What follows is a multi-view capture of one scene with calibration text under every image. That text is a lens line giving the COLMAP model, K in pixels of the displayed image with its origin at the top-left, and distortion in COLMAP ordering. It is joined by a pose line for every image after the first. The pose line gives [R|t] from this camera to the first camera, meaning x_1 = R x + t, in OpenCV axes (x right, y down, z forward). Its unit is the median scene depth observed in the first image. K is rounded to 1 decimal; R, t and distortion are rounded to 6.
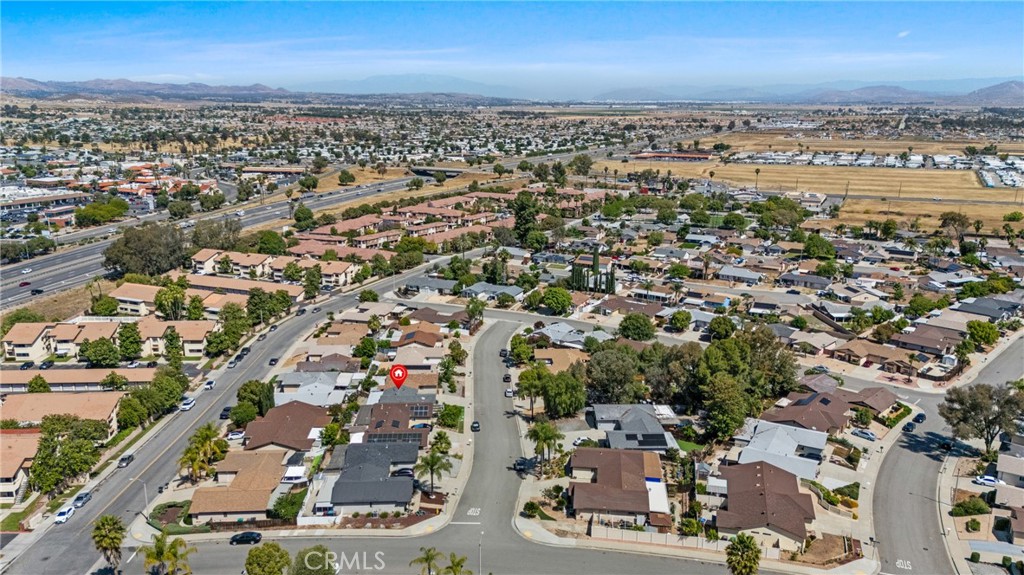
lens RADIAL K [[756.7, 0, 512.0], [0, 756.7, 287.5], [0, 0, 1]] dist [0.050147, -0.001499]
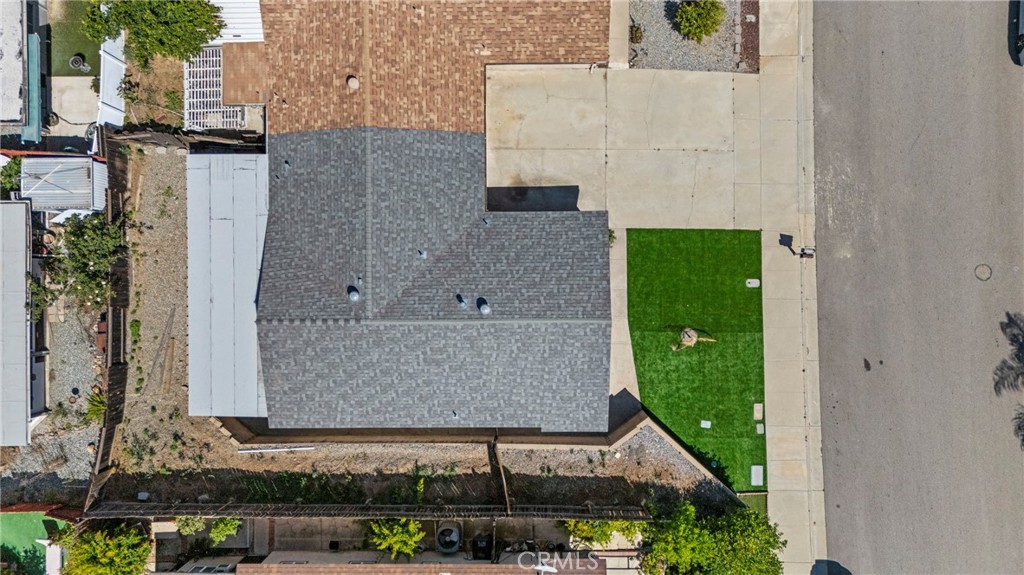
lens RADIAL K [[756.7, 0, 512.0], [0, 756.7, 287.5], [0, 0, 1]] dist [0.050147, -0.001499]
pose [[0.997934, 0.054080, -0.034673, -0.109206], [0.020609, 0.241699, 0.970132, -0.011793], [0.060845, -0.968843, 0.240085, 0.914958]]
